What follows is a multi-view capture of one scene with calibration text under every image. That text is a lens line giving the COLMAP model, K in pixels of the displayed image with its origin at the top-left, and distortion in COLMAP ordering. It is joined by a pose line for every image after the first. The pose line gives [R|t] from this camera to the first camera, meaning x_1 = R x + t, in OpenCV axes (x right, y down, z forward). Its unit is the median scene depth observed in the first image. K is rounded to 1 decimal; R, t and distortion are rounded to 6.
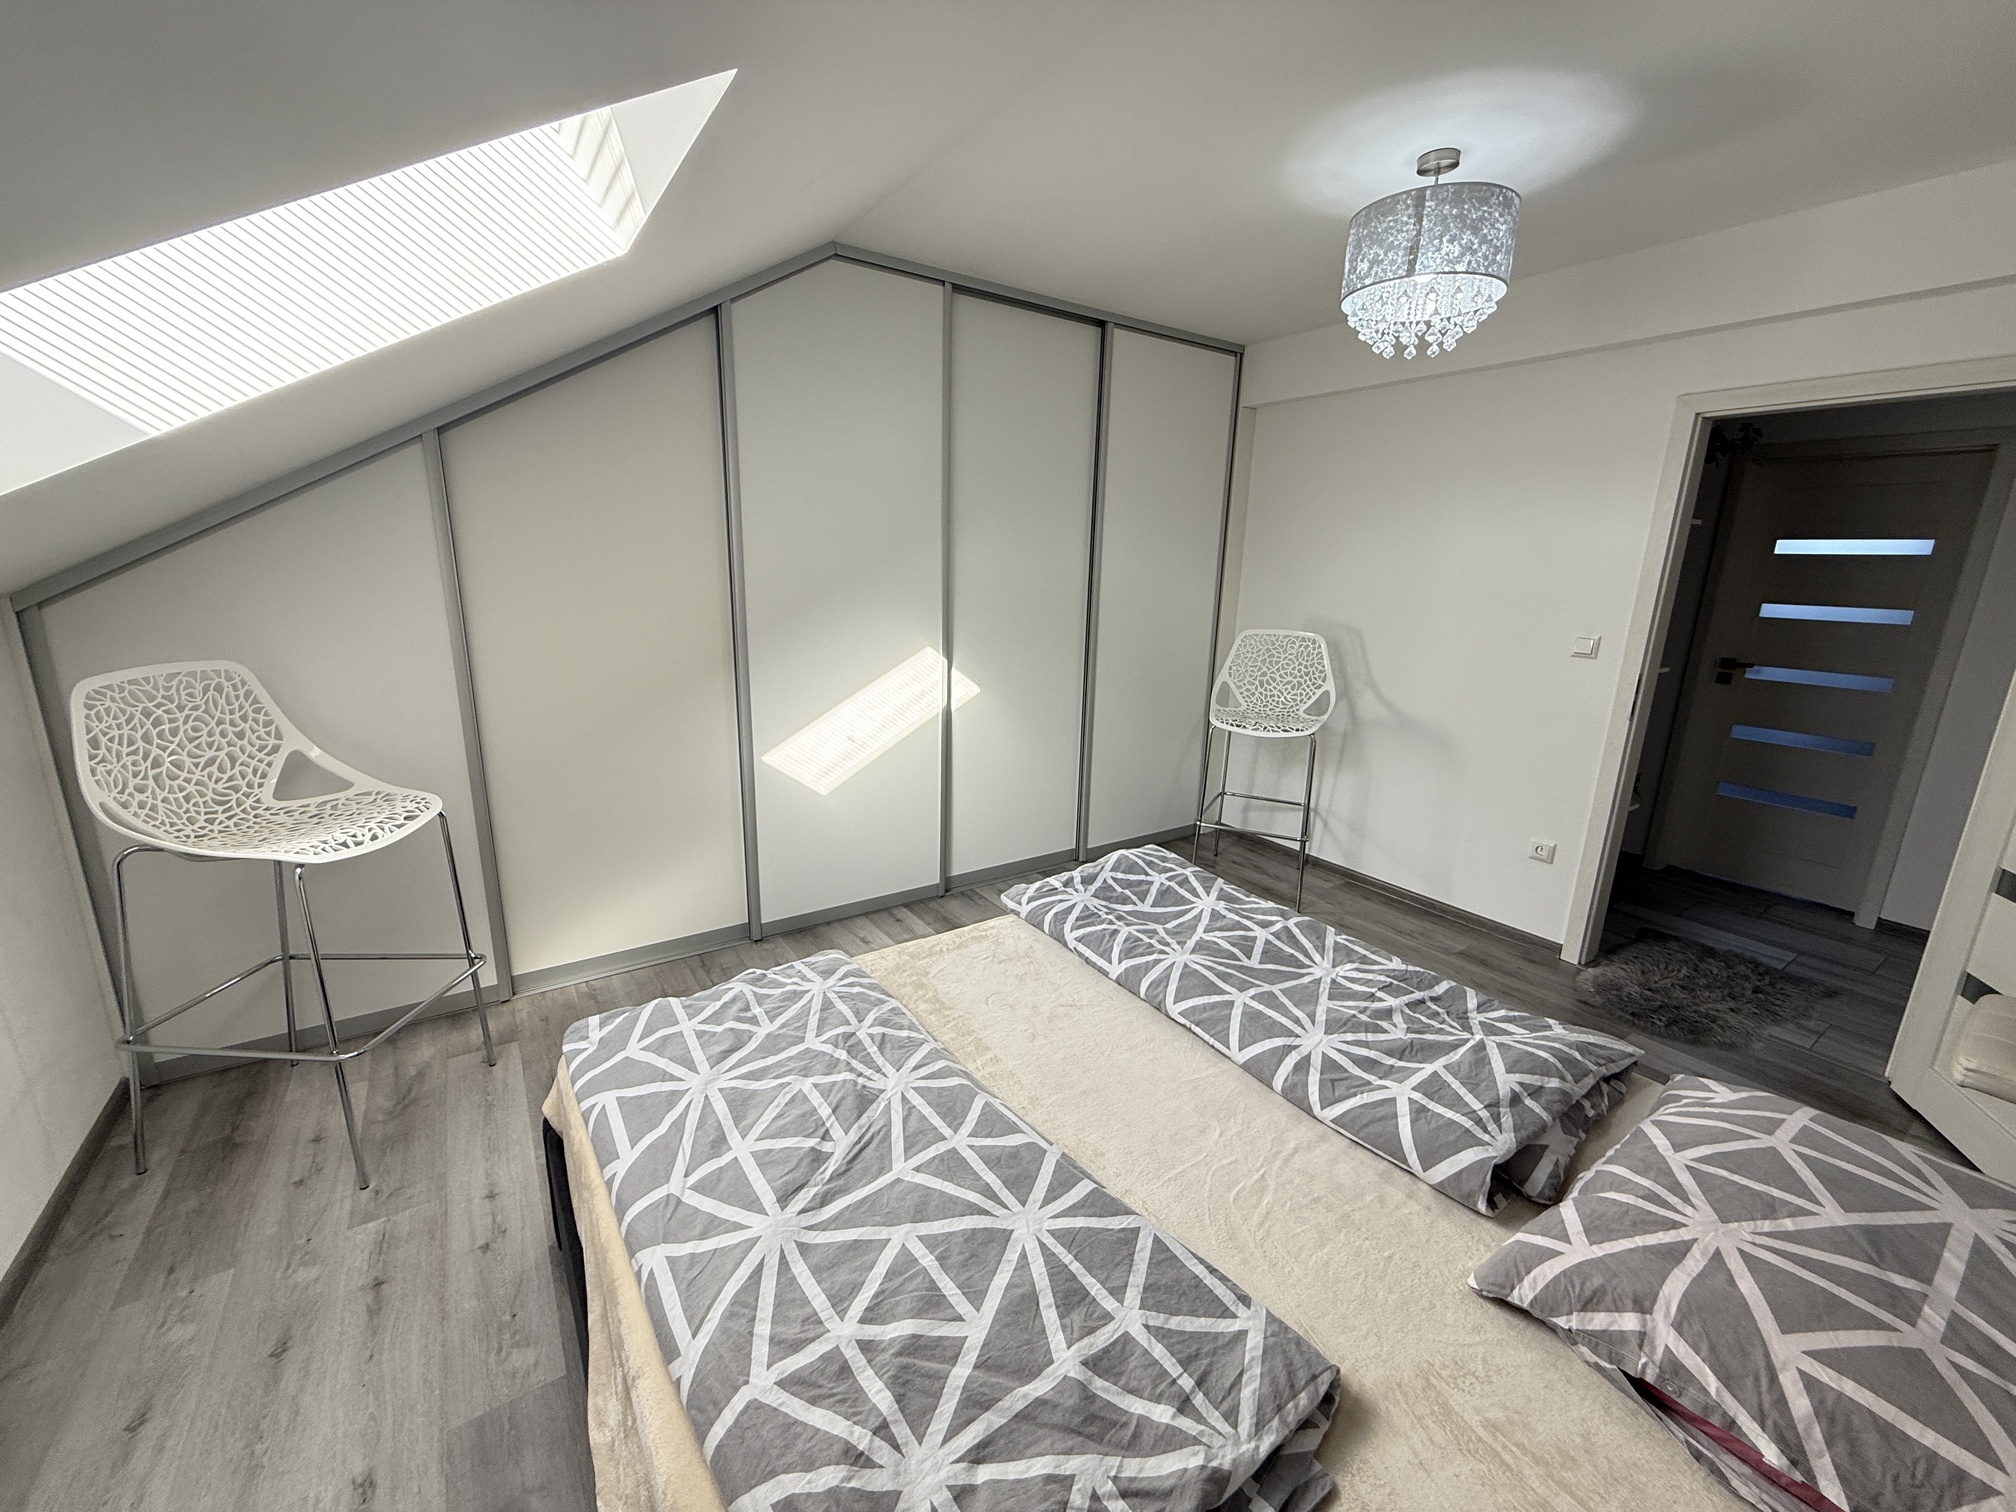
lens RADIAL K [[801.8, 0, 1002.3], [0, 801.8, 751.4], [0, 0, 1]] dist [-0.000232, 0.000074]
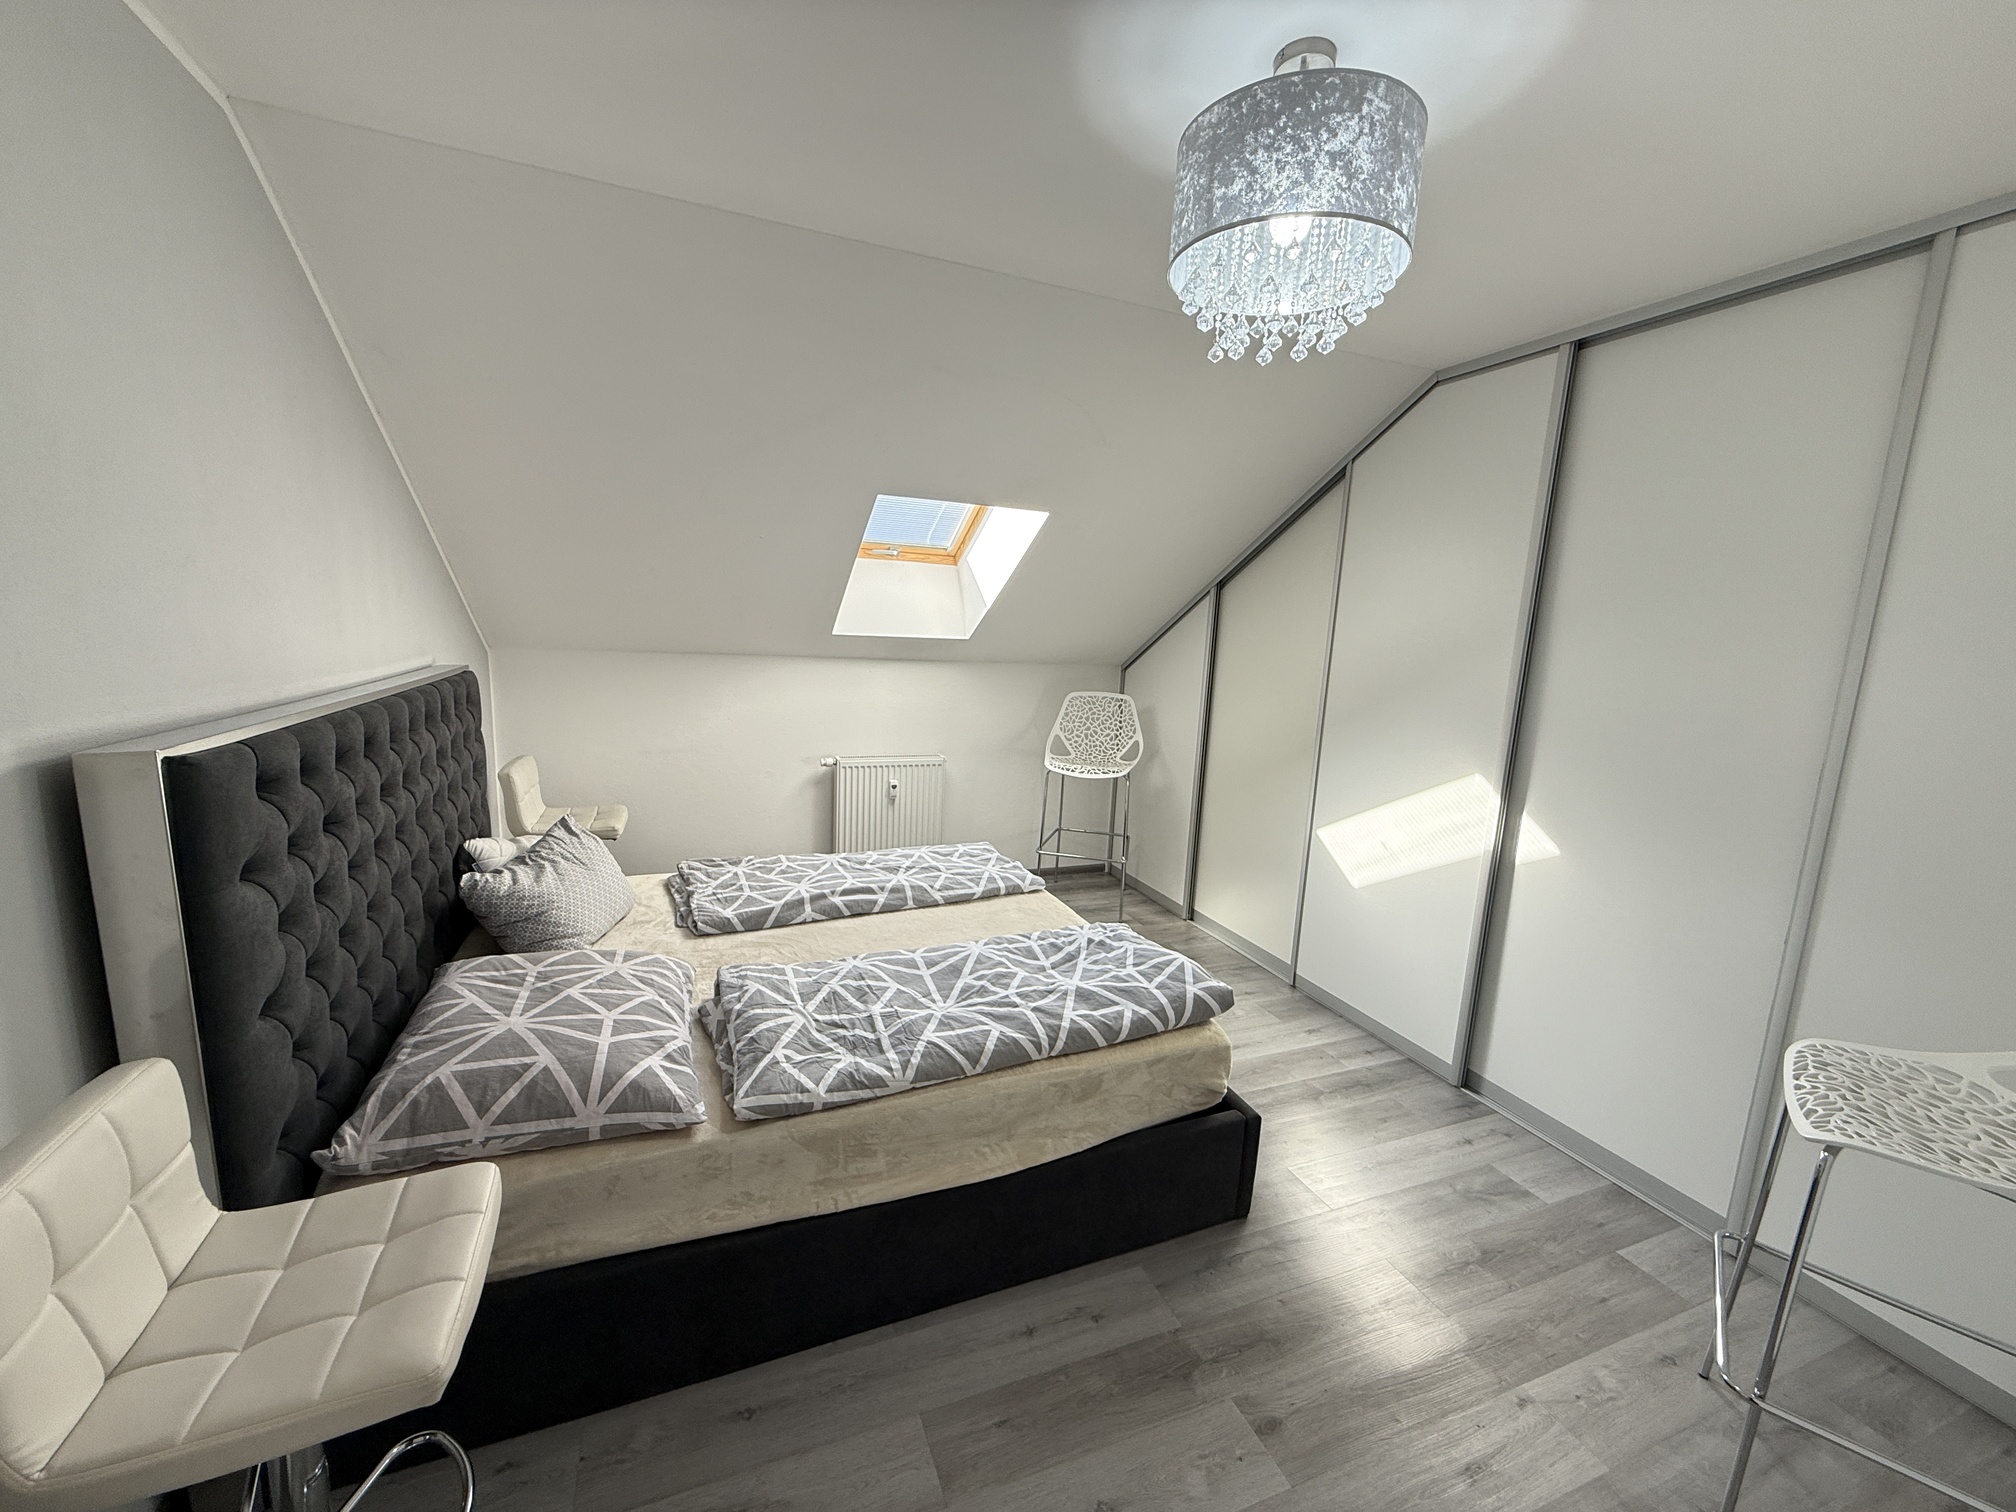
lens RADIAL K [[801.8, 0, 1006.9], [0, 801.8, 754.1], [0, 0, 1]] dist [-0.000232, 0.000074]
pose [[-0.206781, 0.121056, -0.970869, 1.387873], [-0.280286, 0.943395, 0.177327, -0.271726], [0.937380, 0.308789, -0.161146, 1.125127]]
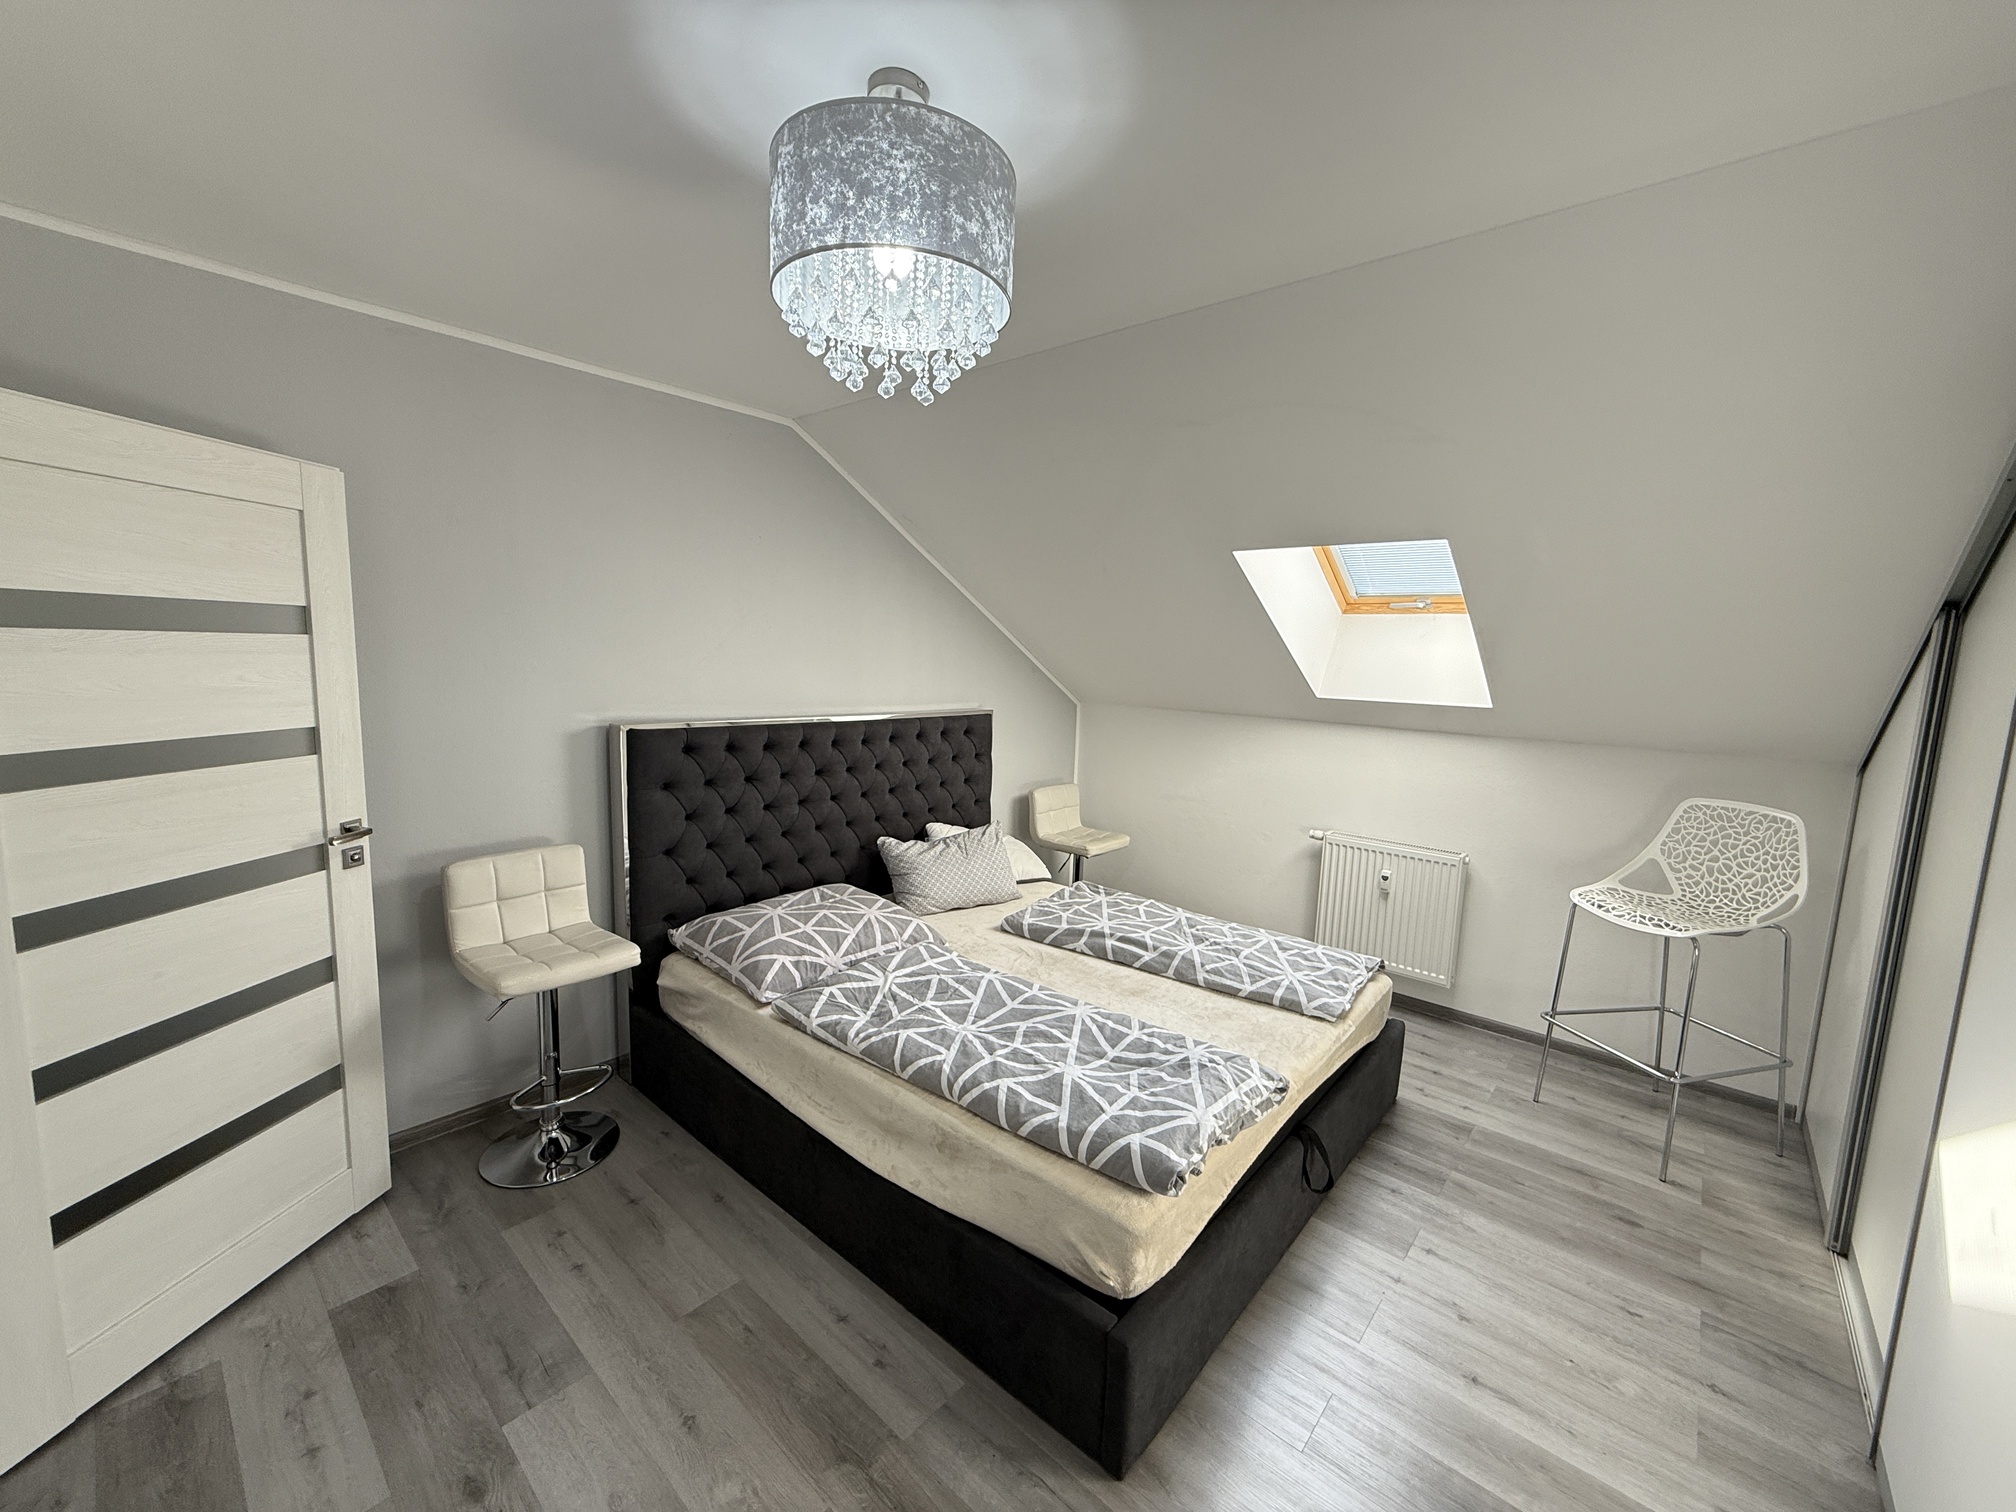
lens RADIAL K [[801.8, 0, 1004.1], [0, 801.8, 753.4], [0, 0, 1]] dist [-0.000232, 0.000074]
pose [[-0.965062, -0.031339, -0.260140, 0.656789], [-0.121222, 0.933582, 0.337239, -0.507673], [0.232293, 0.356991, -0.904764, 1.903898]]
